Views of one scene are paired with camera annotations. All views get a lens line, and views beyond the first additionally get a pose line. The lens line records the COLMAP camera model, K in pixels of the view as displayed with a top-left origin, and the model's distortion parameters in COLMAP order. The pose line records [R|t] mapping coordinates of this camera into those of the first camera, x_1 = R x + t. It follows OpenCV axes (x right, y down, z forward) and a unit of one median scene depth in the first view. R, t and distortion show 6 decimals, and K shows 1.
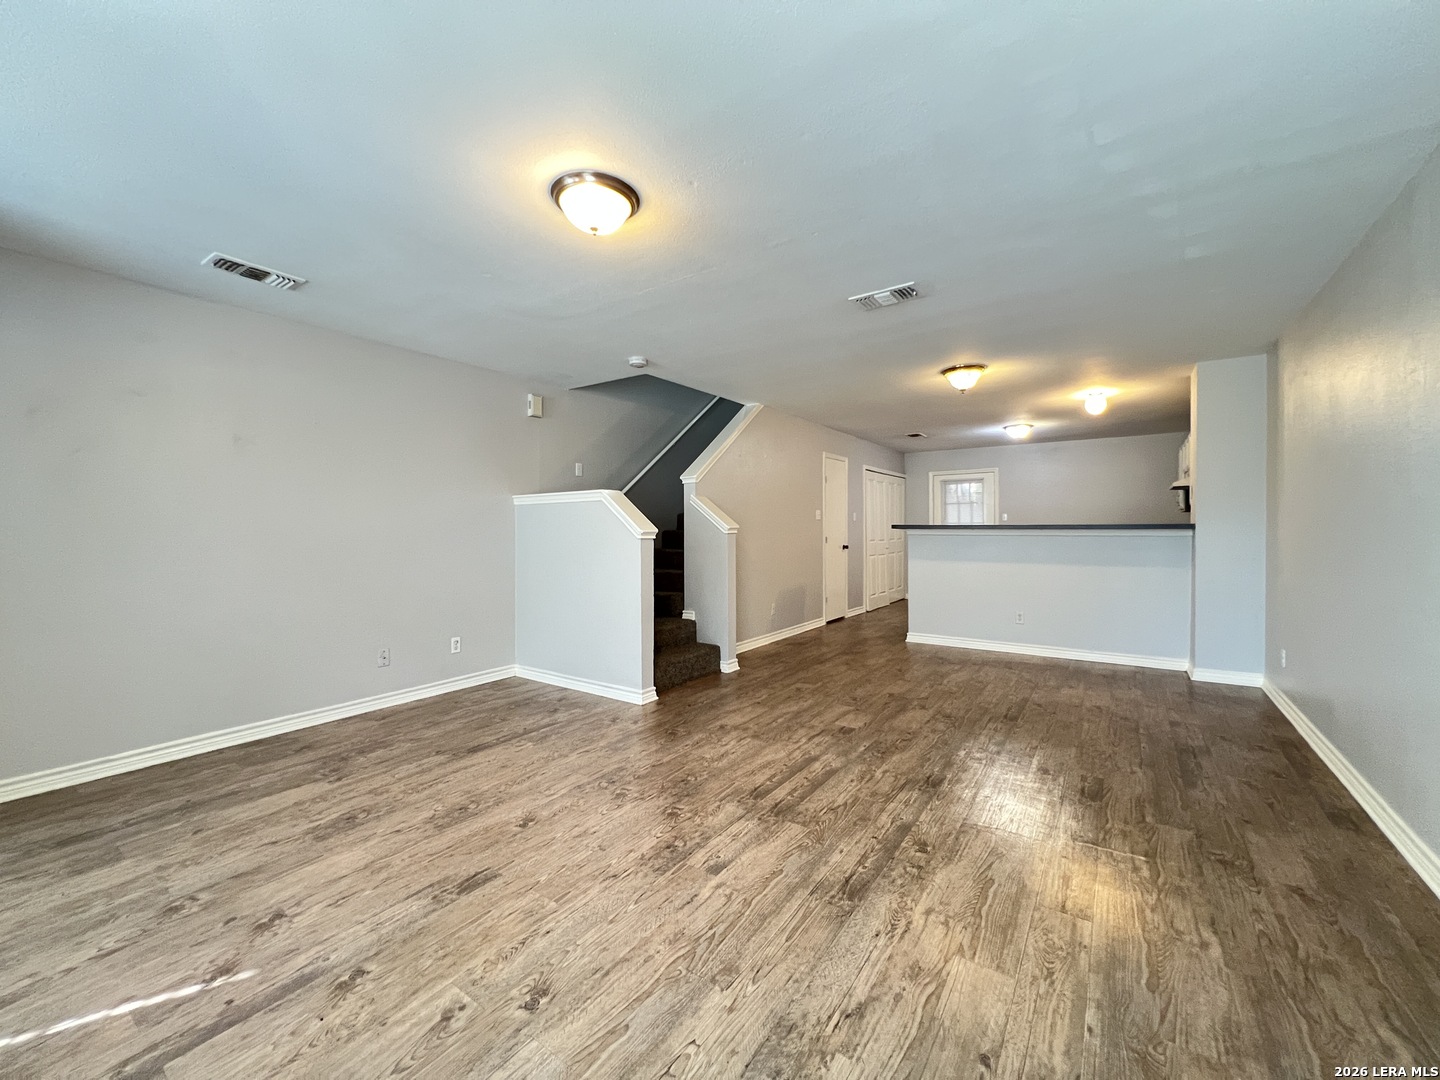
lens RADIAL K [[576.5, 0, 723.6], [0, 576.5, 533.4], [0, 0, 1]] dist [-0.001145, 0.000357]
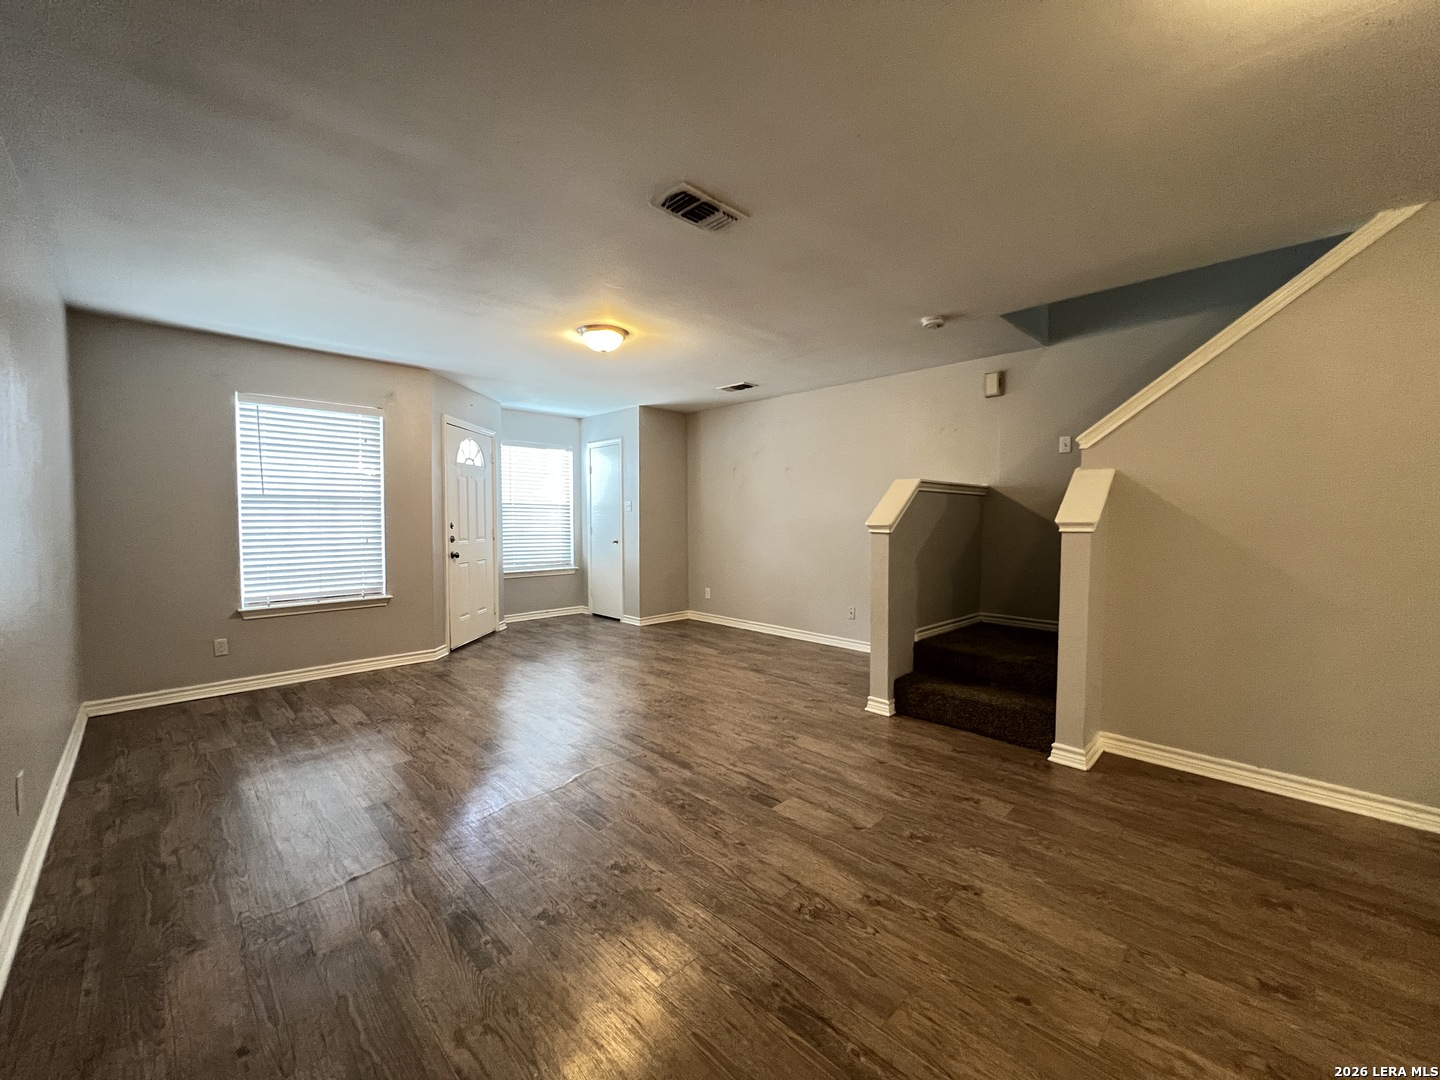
lens RADIAL K [[573.0, 0, 712.9], [0, 573.0, 543.3], [0, 0, 1]] dist [-0.016961, -0.000247]
pose [[-0.187280, 0.048952, -0.981086, 1.070217], [-0.012171, 0.998565, 0.052148, -0.023427], [0.982231, 0.021707, -0.186416, 1.236745]]
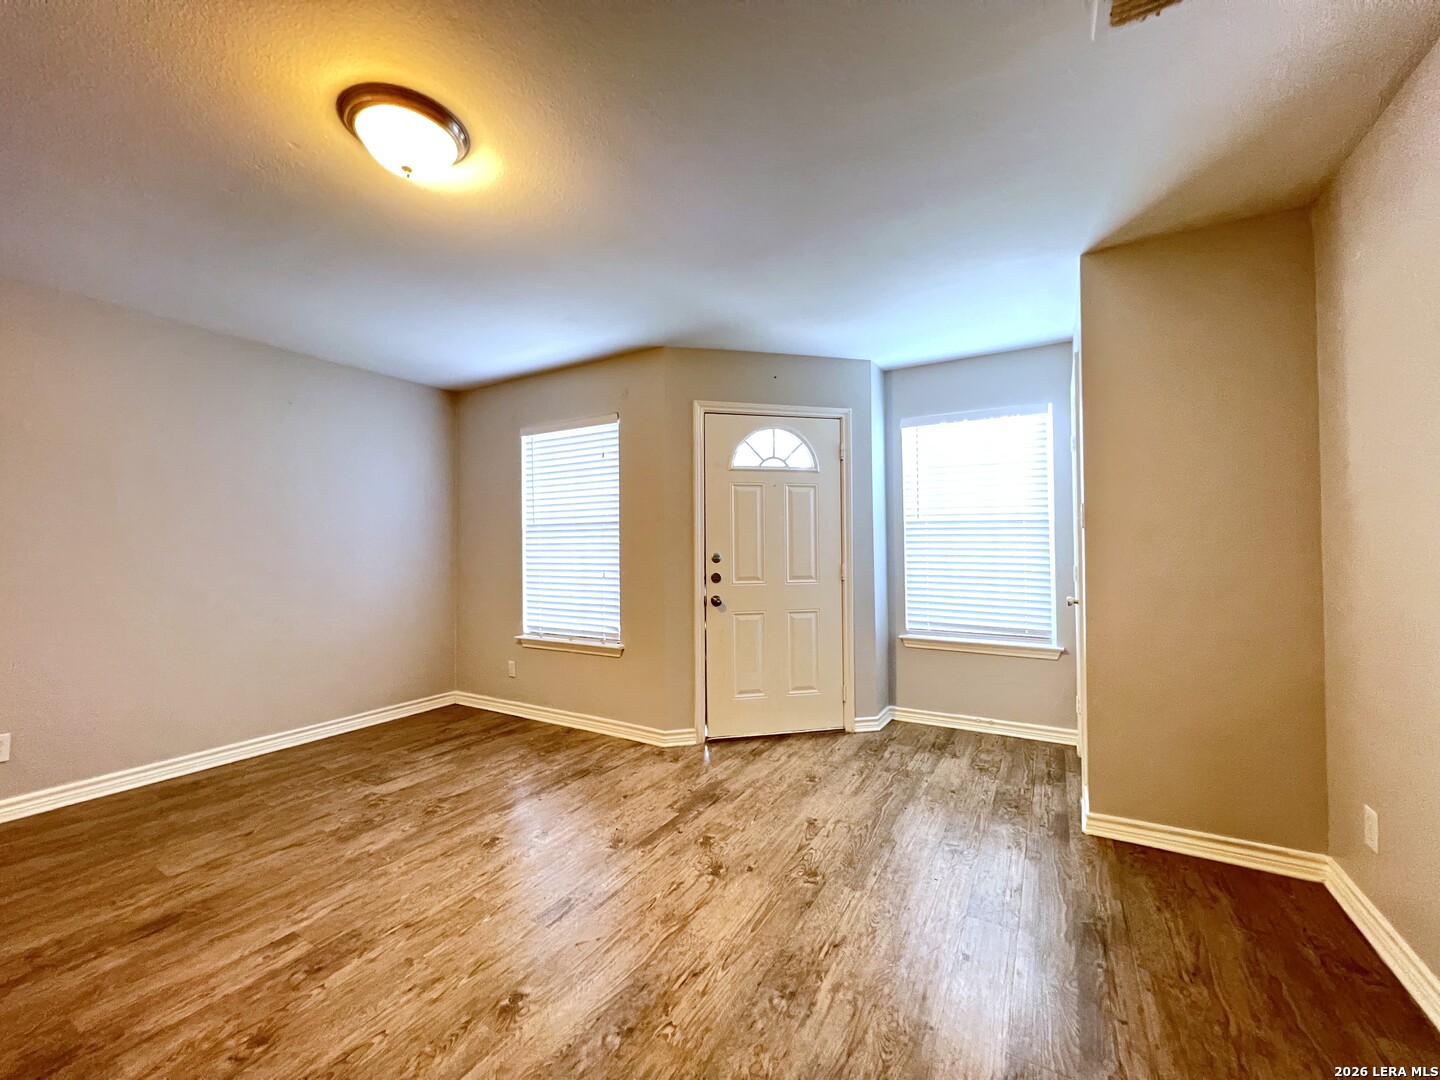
lens RADIAL K [[576.5, 0, 722.6], [0, 576.5, 537.1], [0, 0, 1]] dist [-0.001145, 0.000357]
pose [[-0.996612, 0.009996, -0.081640, -0.428110], [0.010182, 0.999946, -0.001858, -0.019237], [0.081617, -0.002682, -0.996660, 1.346246]]
